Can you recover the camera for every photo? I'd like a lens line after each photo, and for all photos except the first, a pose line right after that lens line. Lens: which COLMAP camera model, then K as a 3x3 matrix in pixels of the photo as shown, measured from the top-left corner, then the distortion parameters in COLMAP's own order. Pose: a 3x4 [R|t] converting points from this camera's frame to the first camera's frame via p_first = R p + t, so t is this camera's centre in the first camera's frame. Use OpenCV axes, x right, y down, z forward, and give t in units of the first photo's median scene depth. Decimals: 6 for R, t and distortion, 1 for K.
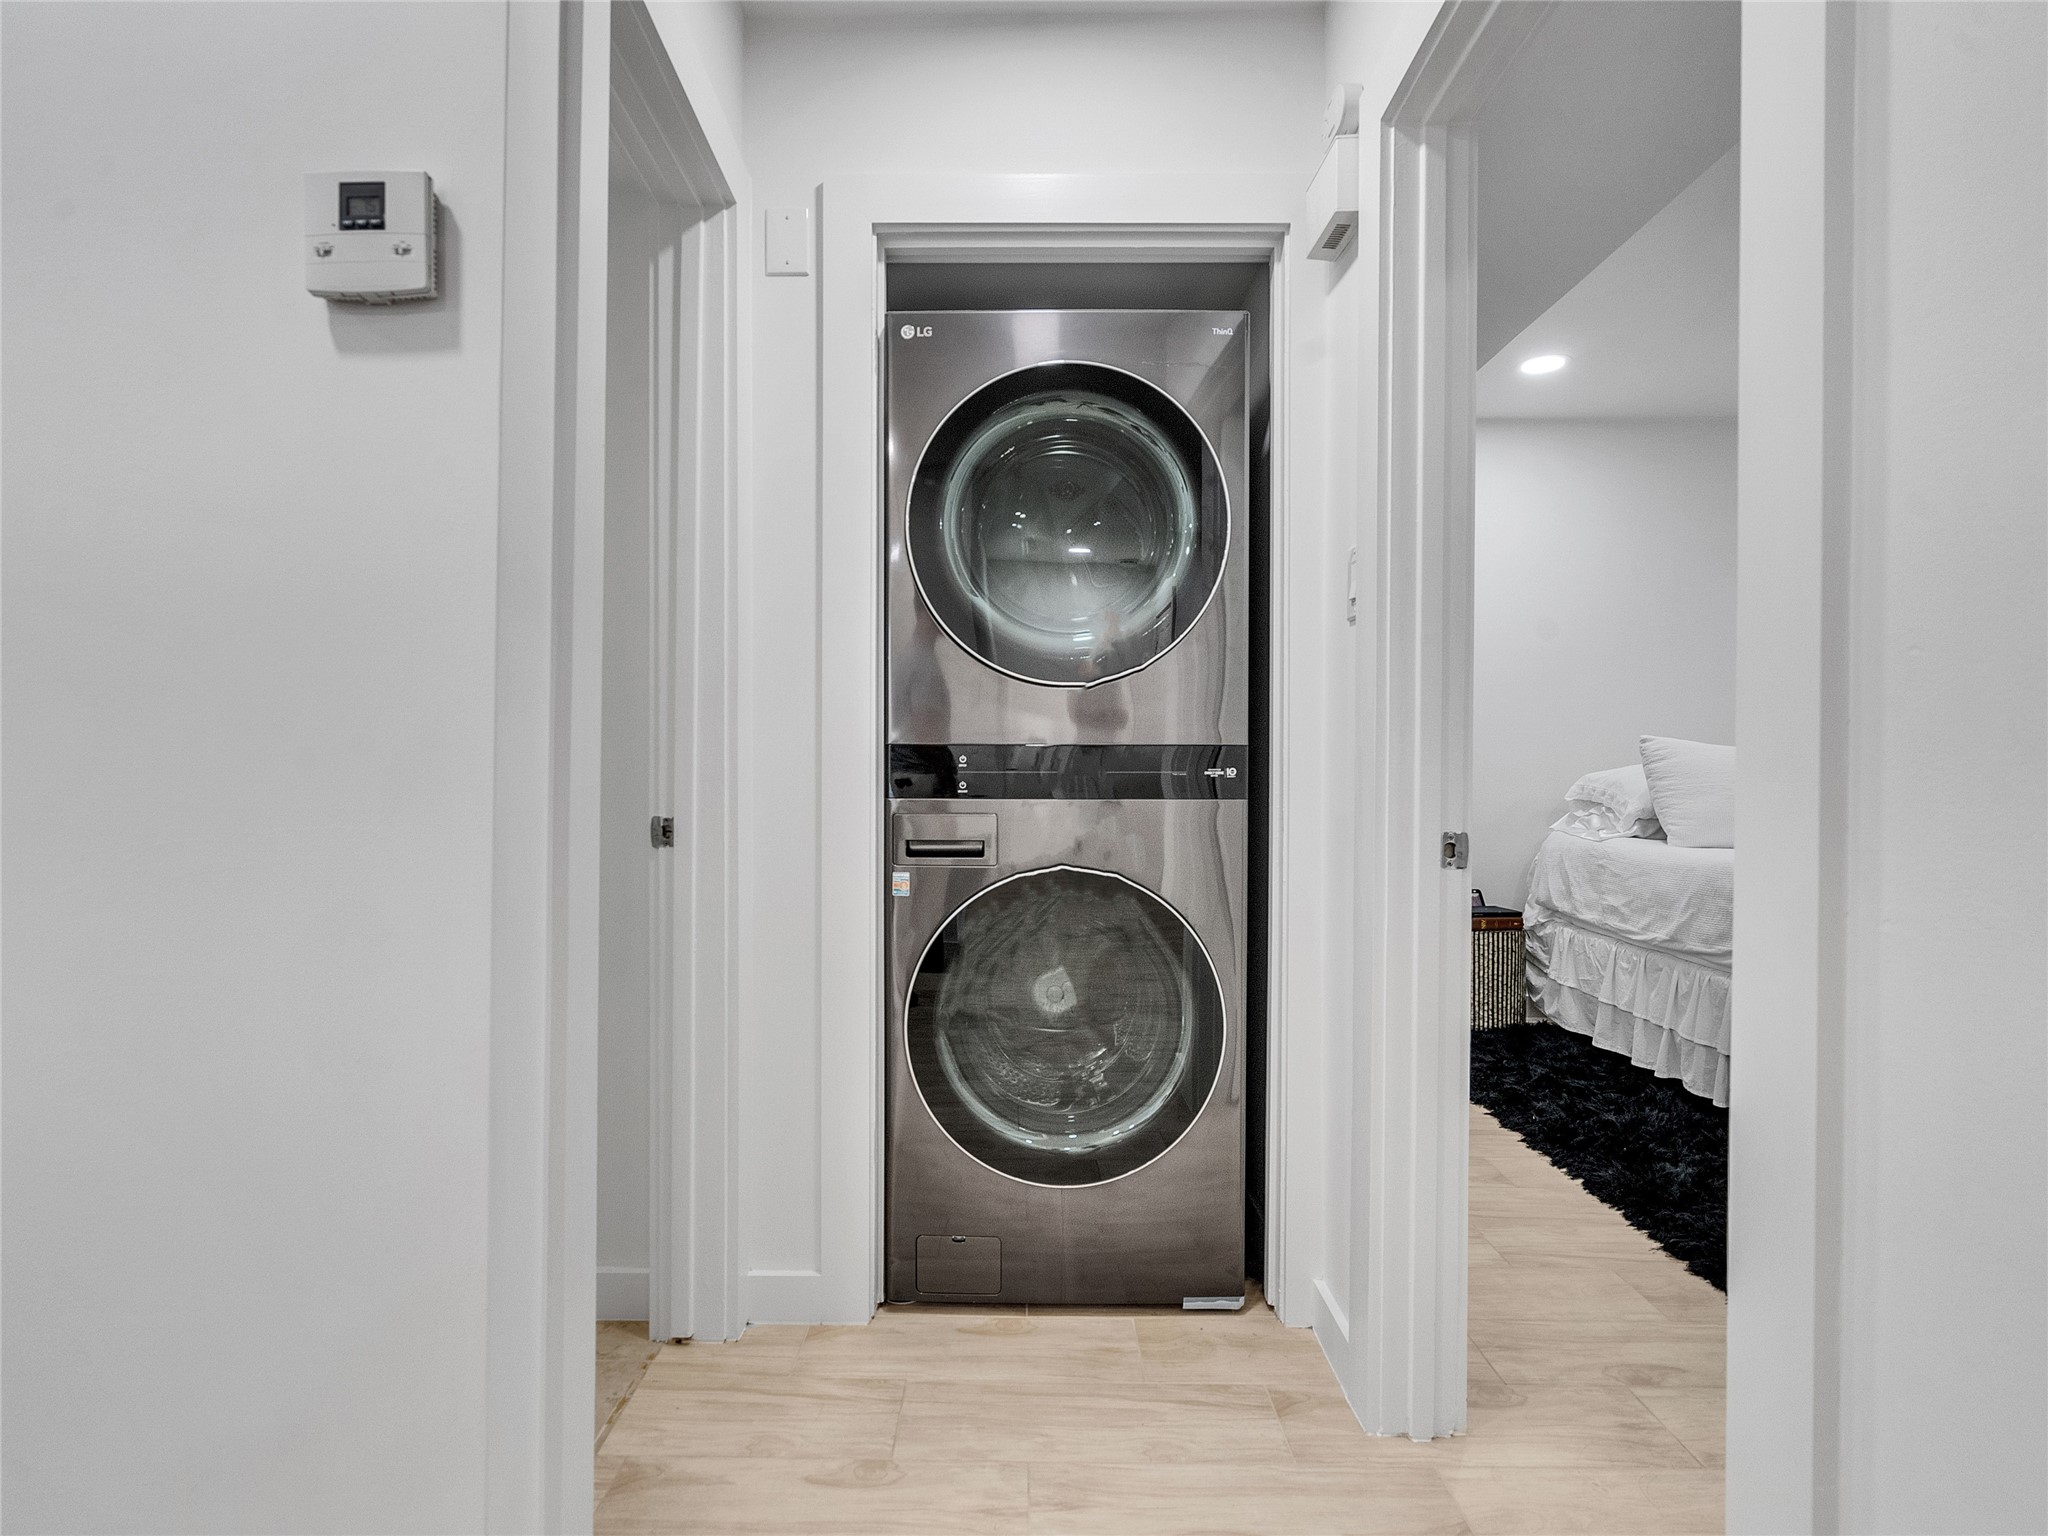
lens RADIAL K [[1044.6, 0, 1008.8], [0, 1044.6, 762.1], [0, 0, 1]] dist [-0.006832, 0.005334]
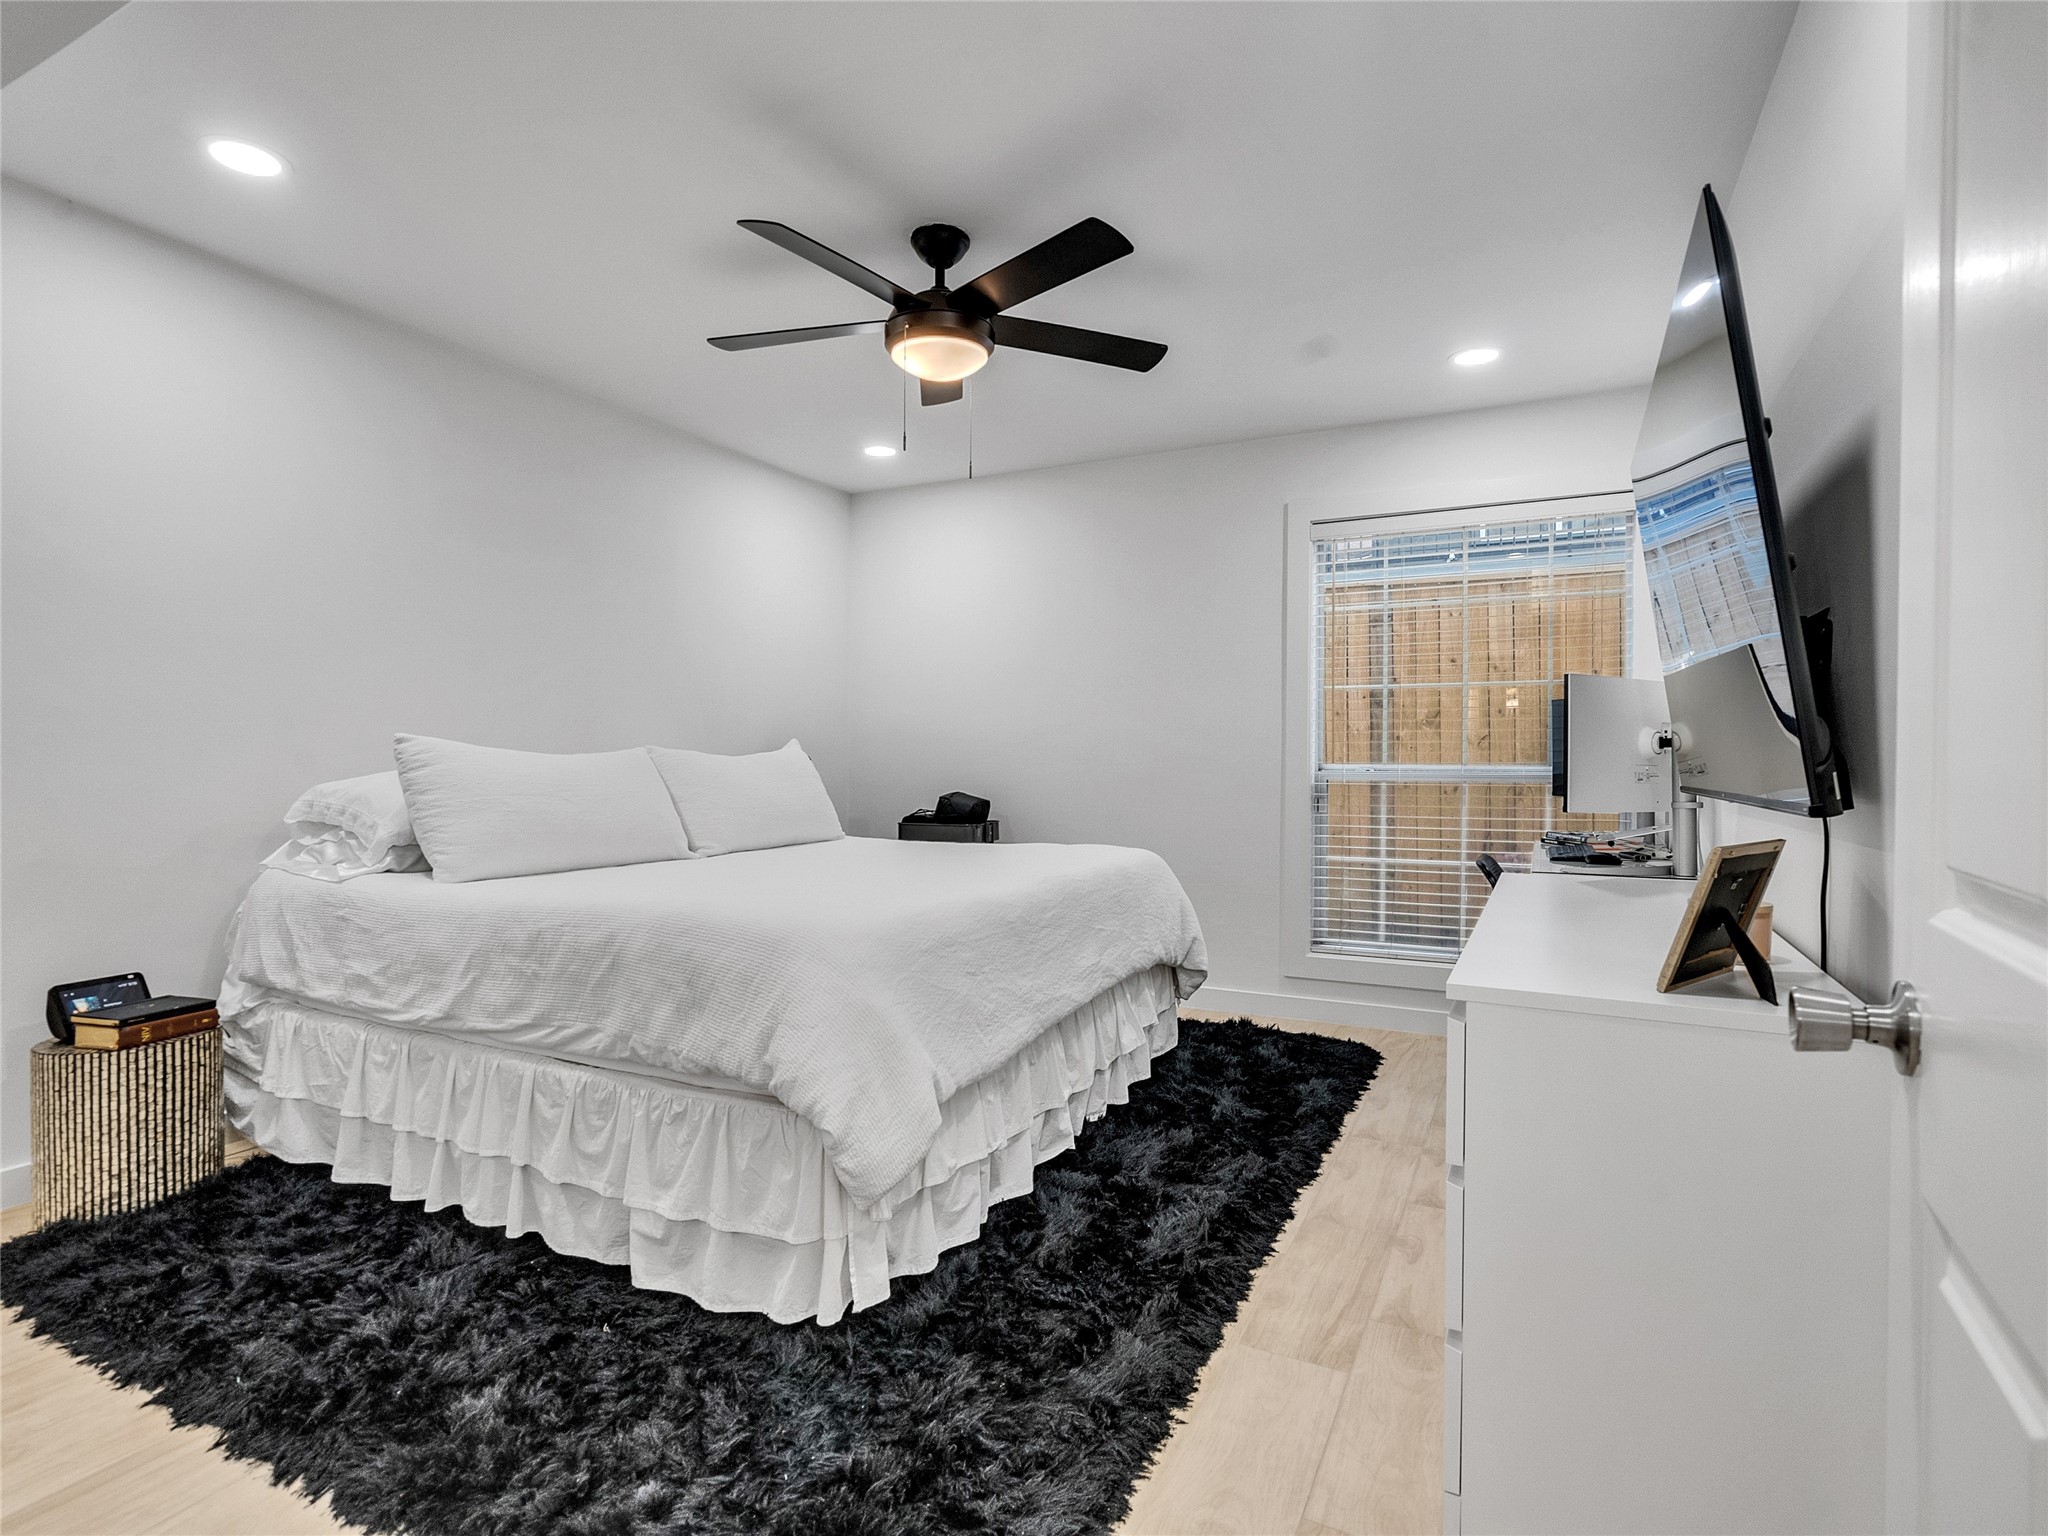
lens RADIAL K [[1044.6, 0, 1005.9], [0, 1044.6, 757.5], [0, 0, 1]] dist [-0.006832, 0.005334]
pose [[0.450920, -0.010366, 0.892504, 0.142531], [-0.000477, 0.999930, 0.011855, -0.017311], [-0.892564, -0.005771, 0.450884, 0.281752]]
